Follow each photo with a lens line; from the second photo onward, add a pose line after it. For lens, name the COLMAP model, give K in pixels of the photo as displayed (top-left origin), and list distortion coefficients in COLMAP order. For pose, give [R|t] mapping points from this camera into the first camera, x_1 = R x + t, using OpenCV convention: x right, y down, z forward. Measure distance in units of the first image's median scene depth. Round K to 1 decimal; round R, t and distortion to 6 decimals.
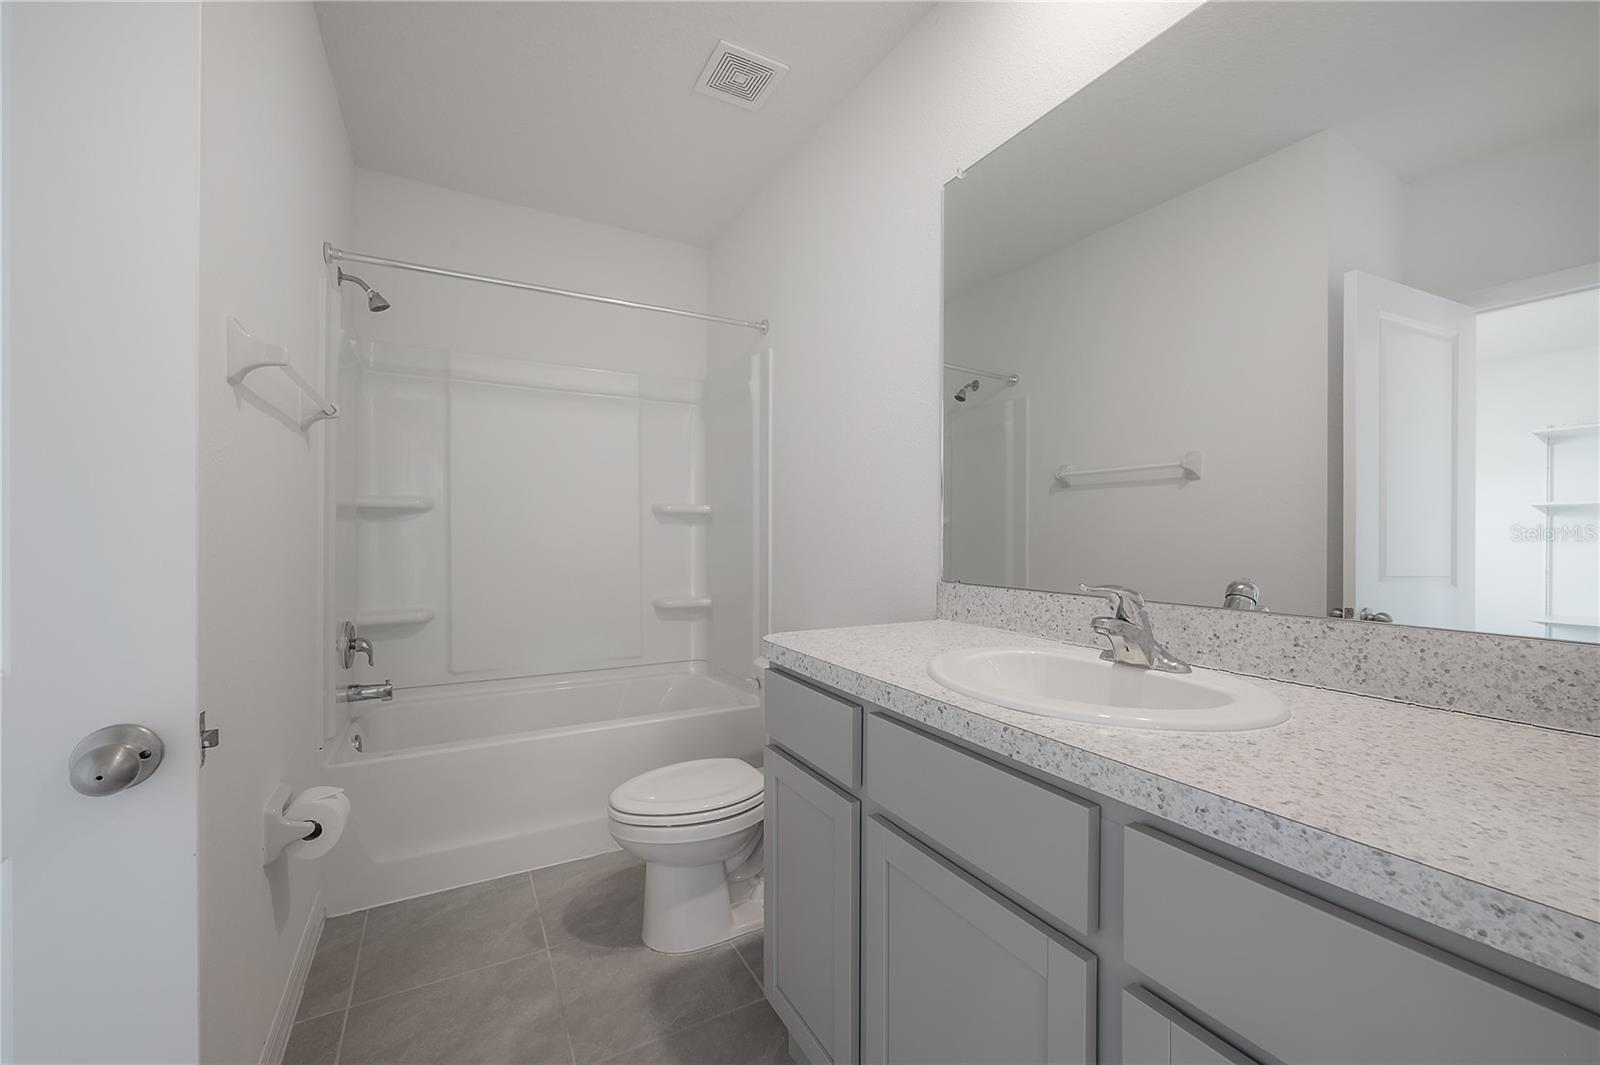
lens RADIAL K [[636.6, 0, 794.1], [0, 636.6, 530.1], [0, 0, 1]] dist [-0.003258, -0.000178]
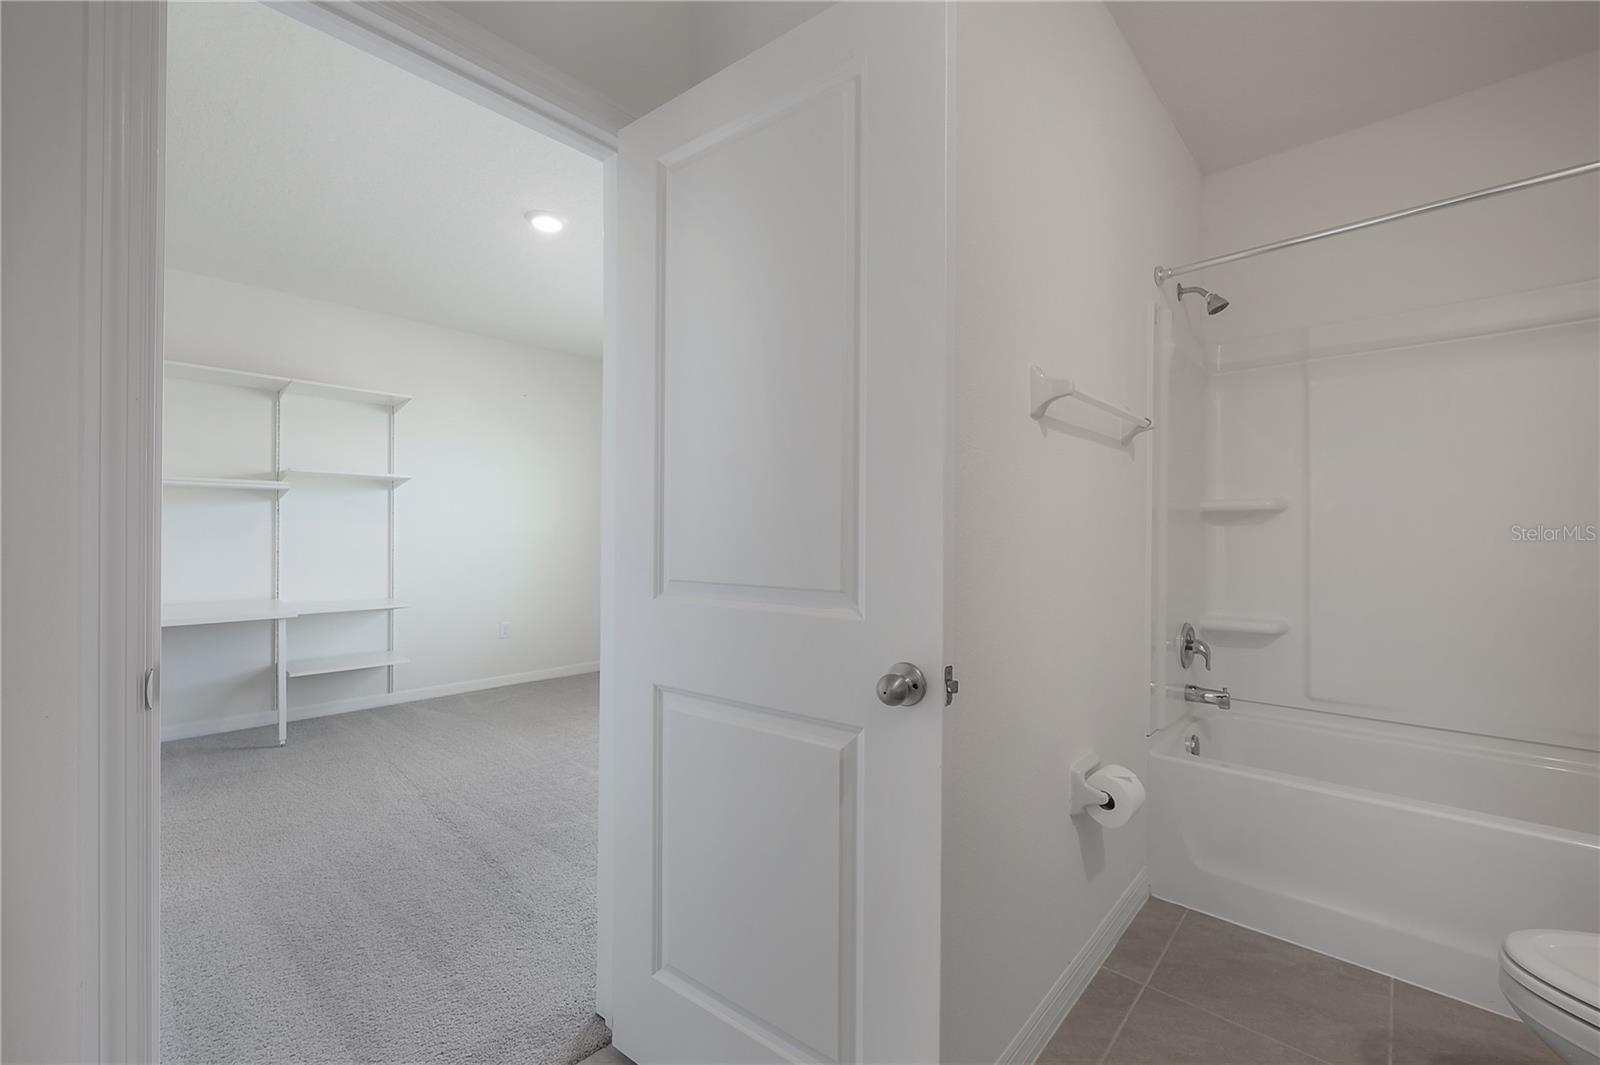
lens RADIAL K [[636.6, 0, 794.1], [0, 636.6, 530.1], [0, 0, 1]] dist [-0.003258, -0.000178]
pose [[0.319185, -0.012577, -0.947609, 0.083852], [0.005545, 0.999920, -0.011403, 0.002184], [0.947676, -0.001615, 0.319229, 0.075017]]
